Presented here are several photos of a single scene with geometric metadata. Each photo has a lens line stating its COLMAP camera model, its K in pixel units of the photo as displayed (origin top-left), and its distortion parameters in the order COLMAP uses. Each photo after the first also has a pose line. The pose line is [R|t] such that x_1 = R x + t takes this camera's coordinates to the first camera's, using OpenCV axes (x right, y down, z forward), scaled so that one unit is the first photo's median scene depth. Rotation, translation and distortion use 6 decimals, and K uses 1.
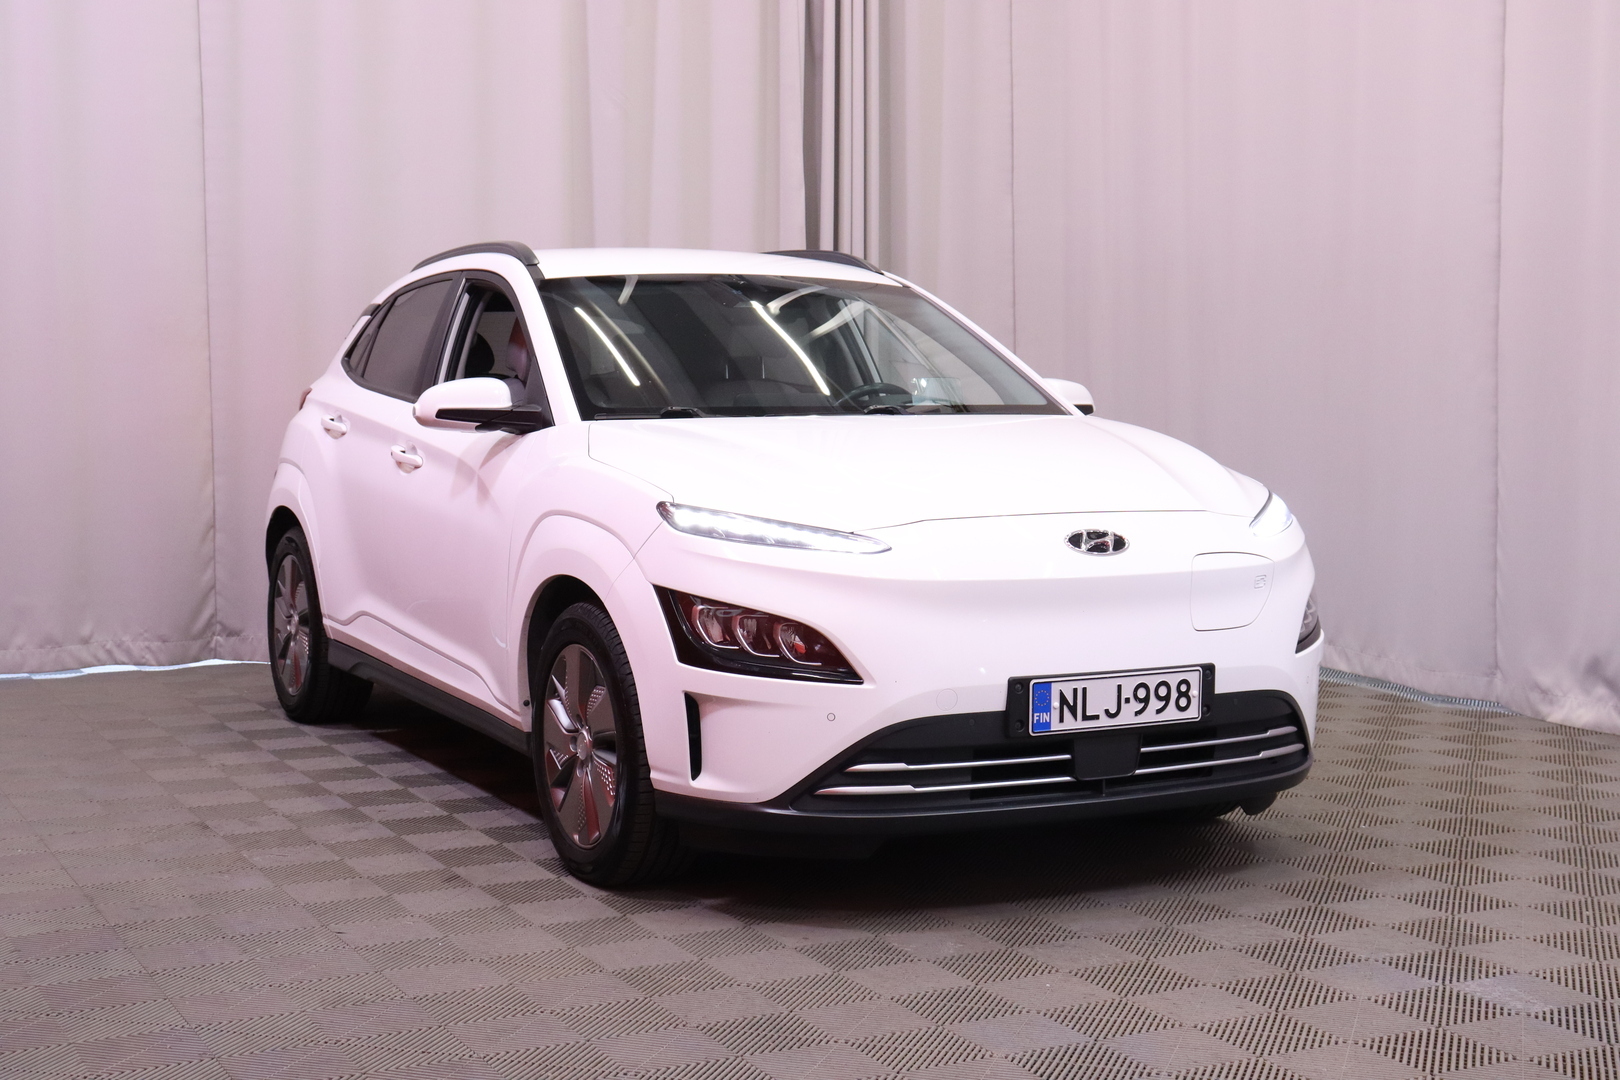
lens RADIAL K [[2263.4, 0, 813.1], [0, 2263.4, 533.5], [0, 0, 1]] dist [0.026802, 0.000000]
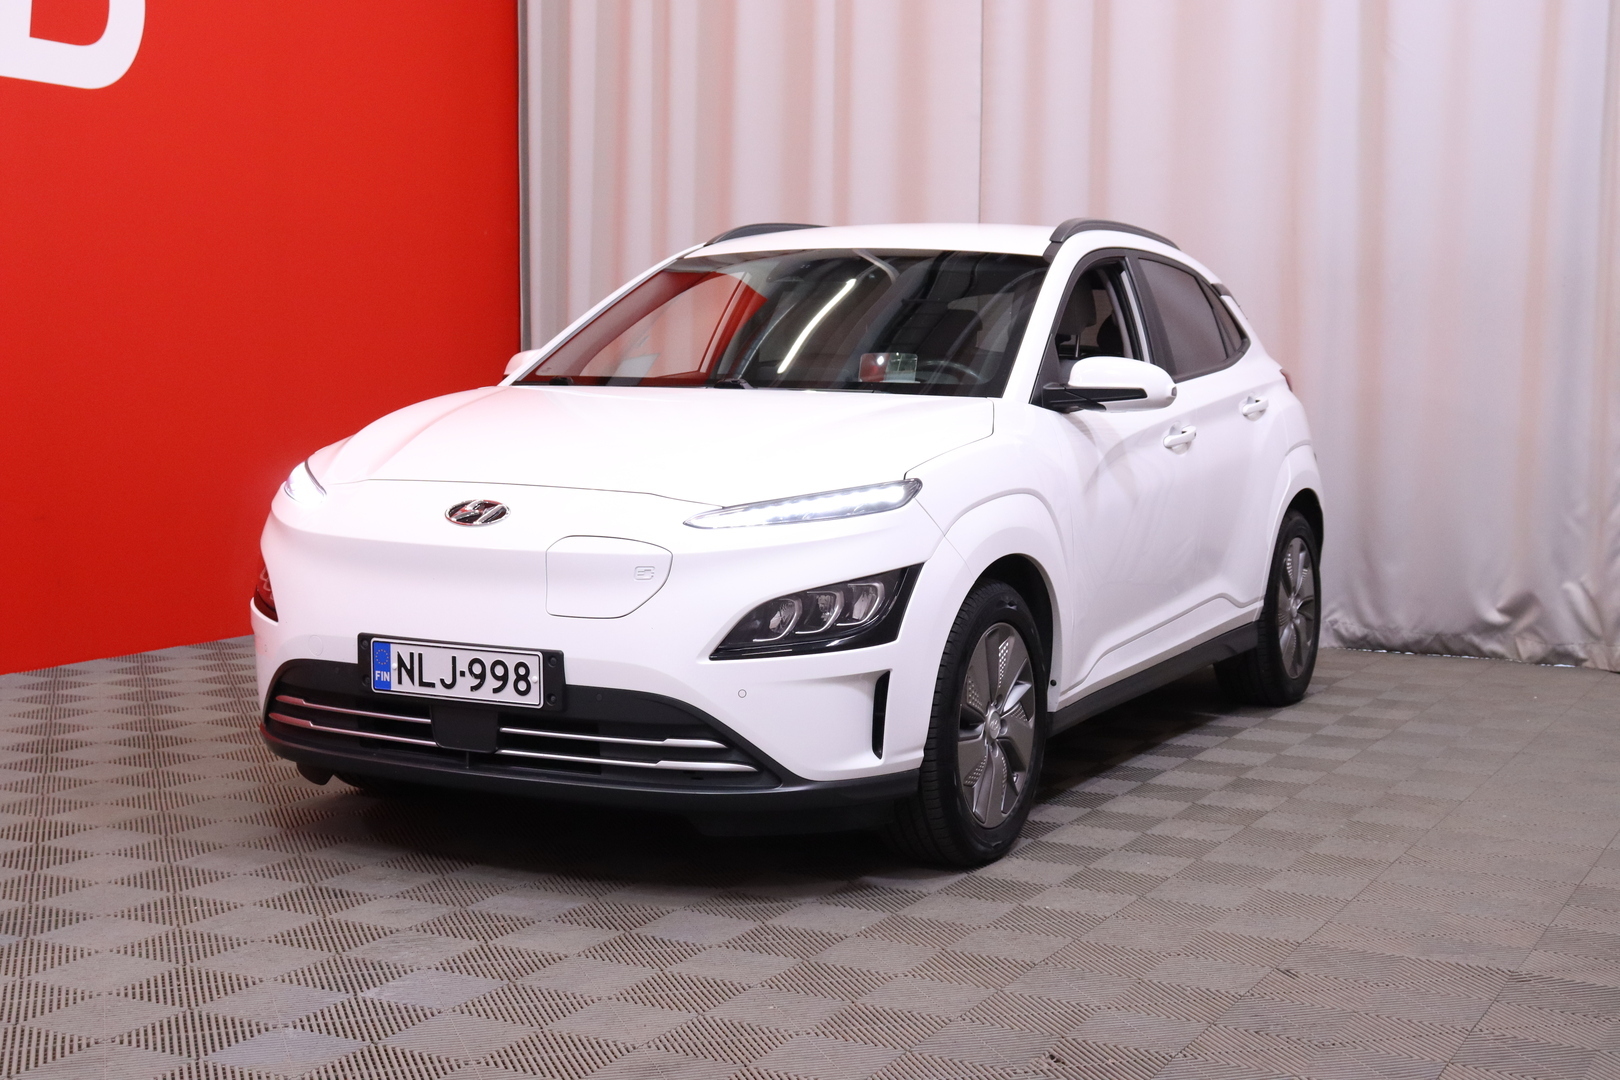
lens RADIAL K [[2263.4, 0, 803.2], [0, 2263.4, 543.1], [0, 0, 1]] dist [0.026802, 0.000000]
pose [[0.573880, 0.078483, -0.815170, 1.025521], [-0.071991, 0.996378, 0.045247, -0.038530], [0.815769, 0.032719, 0.577452, 0.548576]]
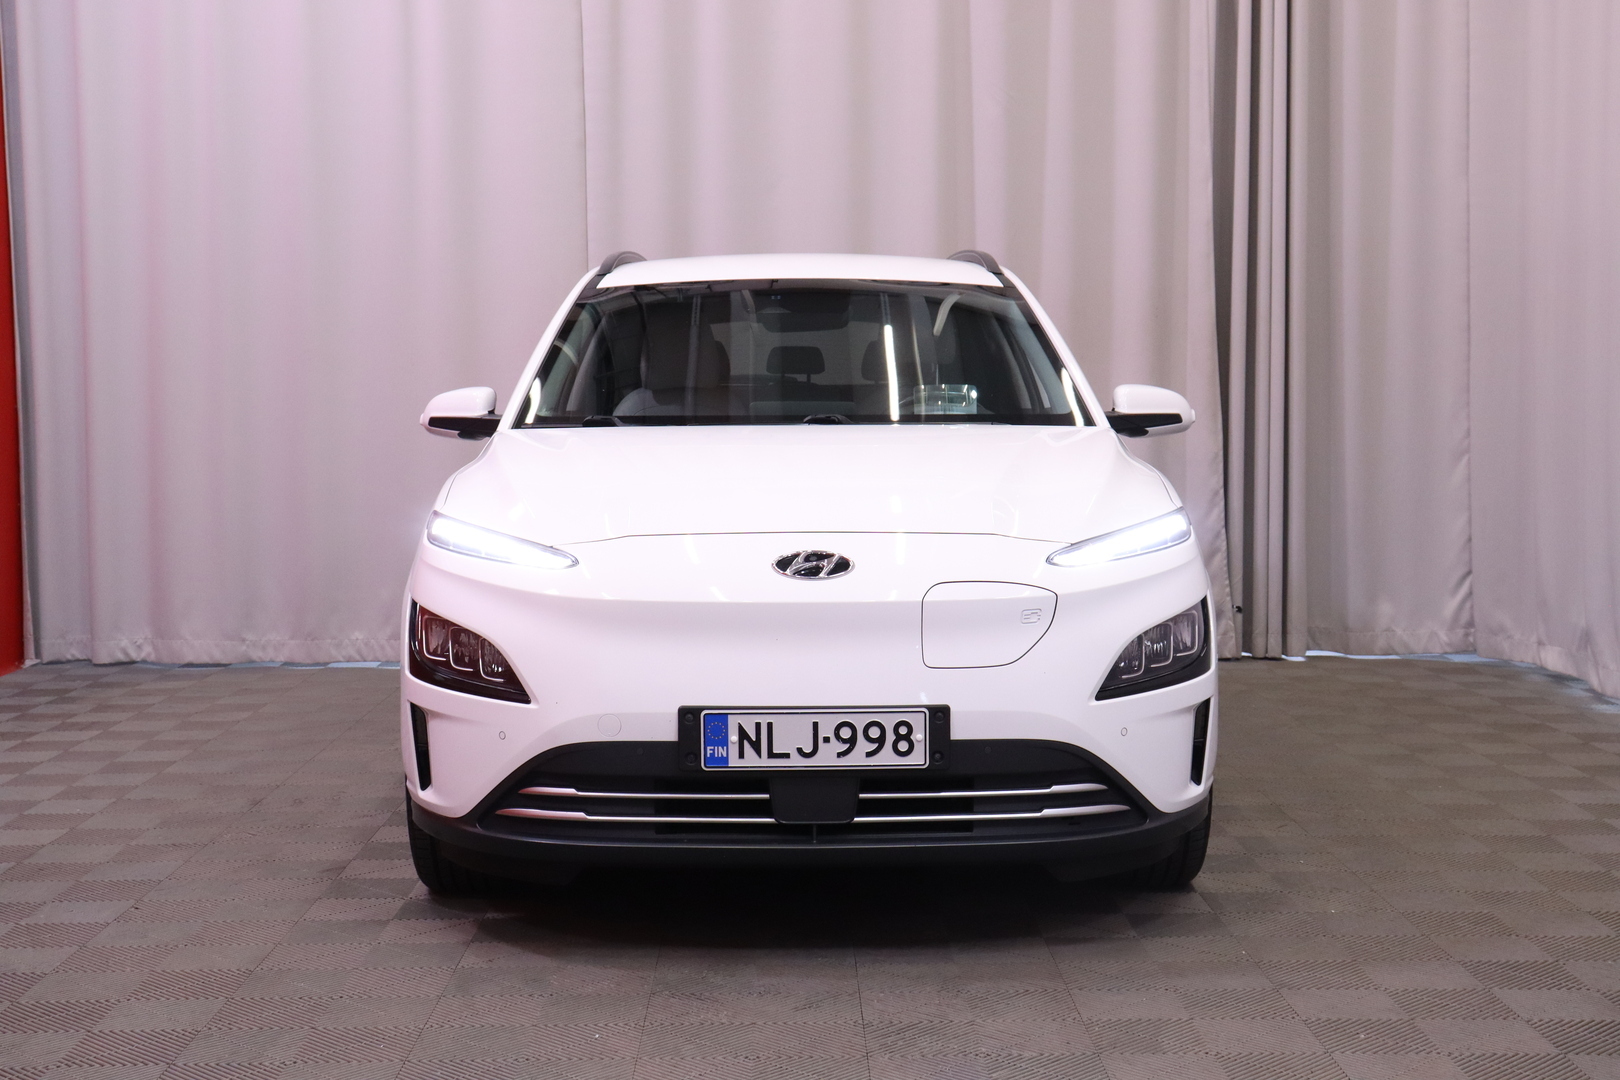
lens RADIAL K [[2263.4, 0, 815.3], [0, 2263.4, 544.6], [0, 0, 1]] dist [0.026802, 0.000000]
pose [[0.895738, 0.028335, -0.443678, 0.536641], [-0.027168, 0.999590, 0.008989, -0.012849], [0.443751, 0.004002, 0.896141, 0.181368]]
